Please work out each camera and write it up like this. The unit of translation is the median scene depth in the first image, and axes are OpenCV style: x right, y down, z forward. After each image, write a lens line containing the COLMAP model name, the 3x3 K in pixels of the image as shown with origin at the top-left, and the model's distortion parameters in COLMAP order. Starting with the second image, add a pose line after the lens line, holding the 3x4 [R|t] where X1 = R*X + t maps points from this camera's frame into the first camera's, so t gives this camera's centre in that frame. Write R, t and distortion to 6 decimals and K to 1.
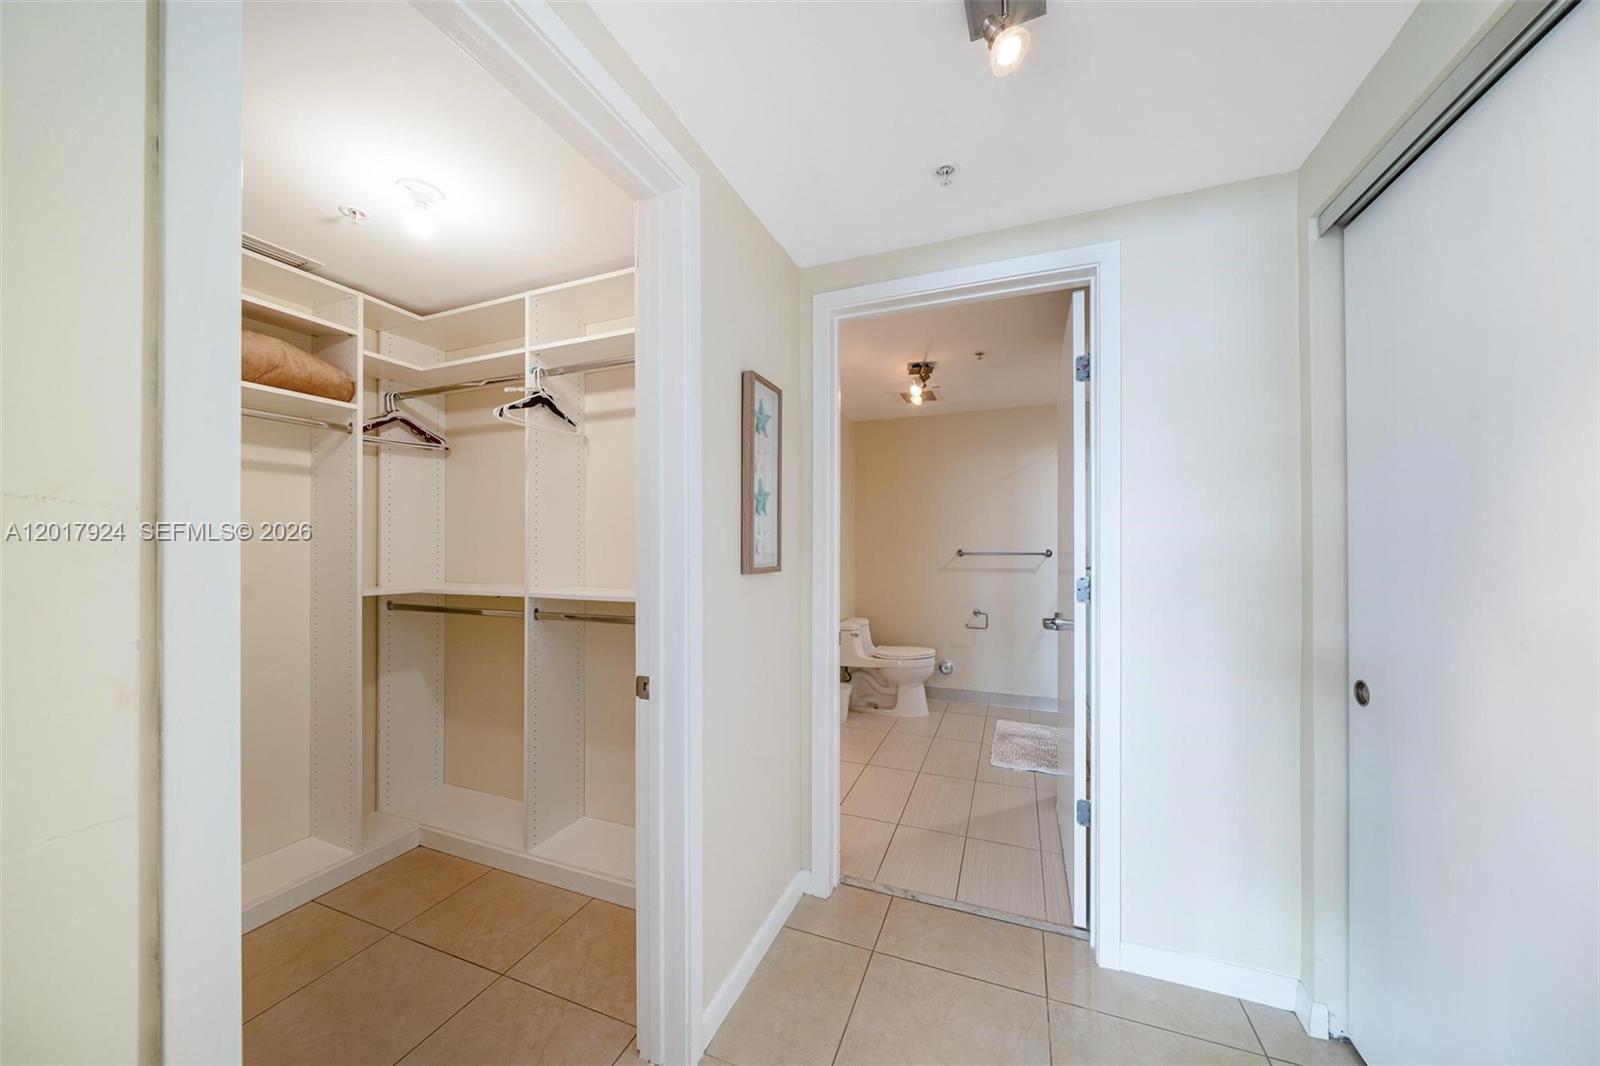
lens RADIAL K [[550.8, 0, 803.2], [0, 550.8, 536.8], [0, 0, 1]] dist [-0.006182, -0.000087]
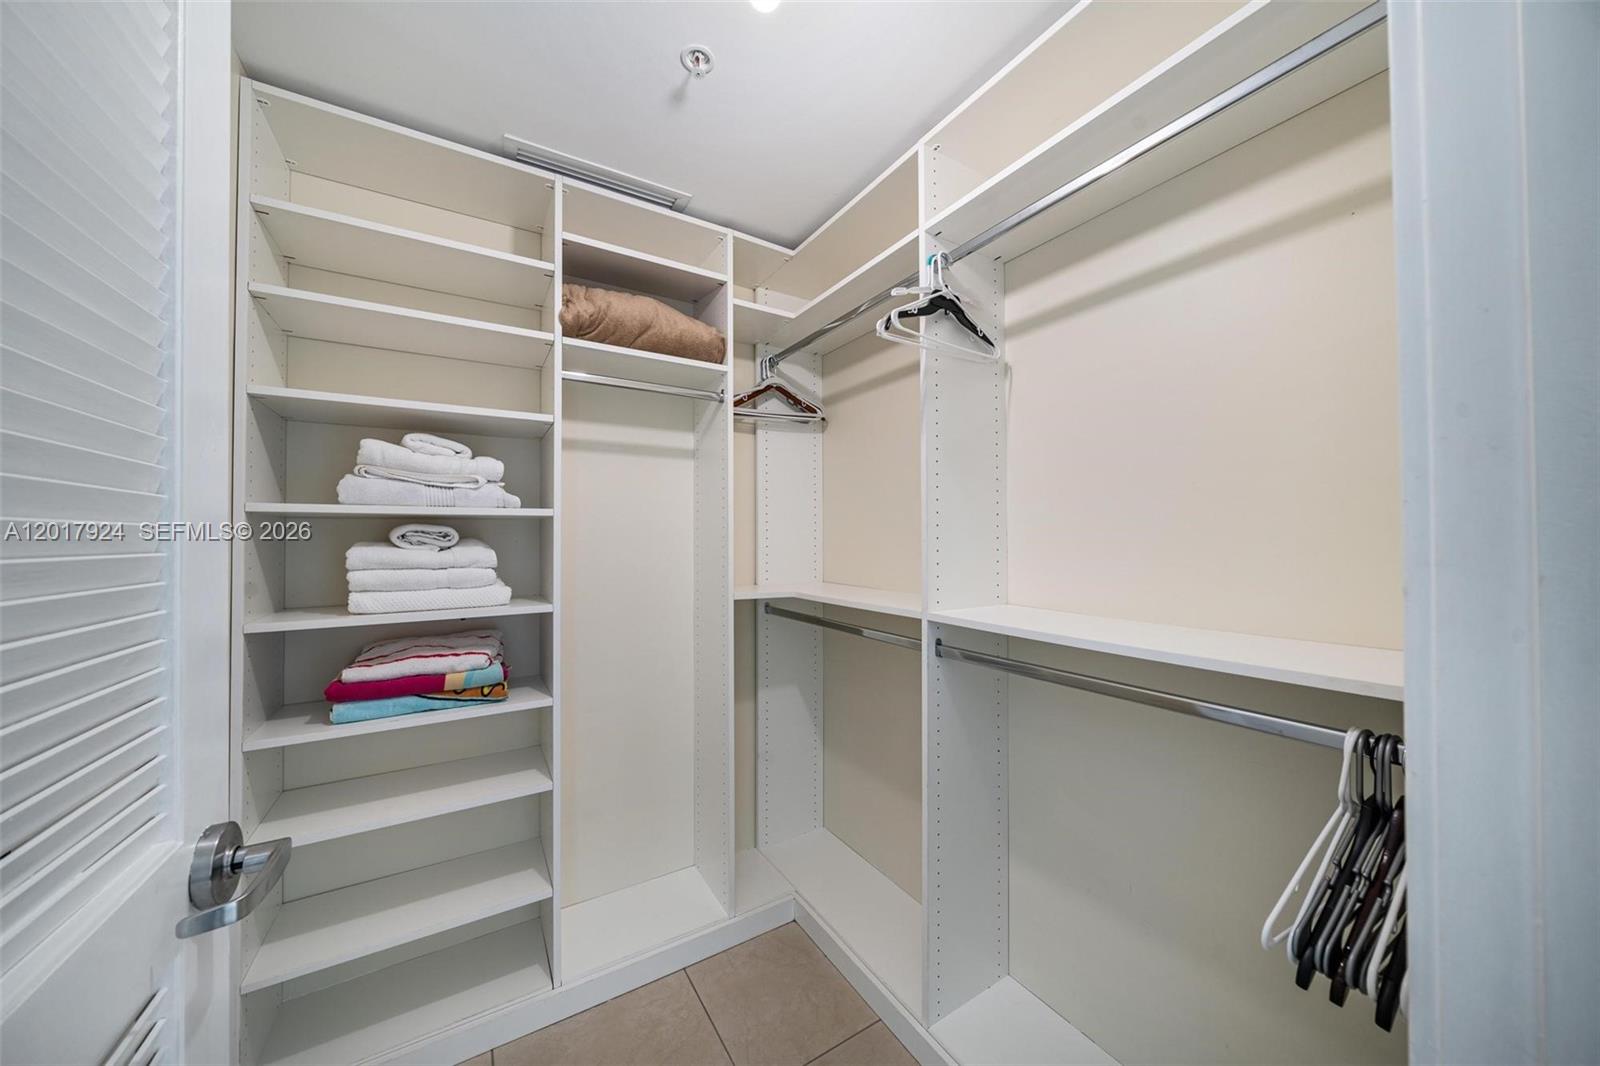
lens RADIAL K [[550.8, 0, 800.5], [0, 550.8, 529.7], [0, 0, 1]] dist [-0.006182, -0.000087]
pose [[0.802710, -0.007857, -0.596317, -0.230410], [0.006646, 0.999969, -0.004228, 0.007996], [0.596332, -0.000569, 0.802738, 0.392409]]
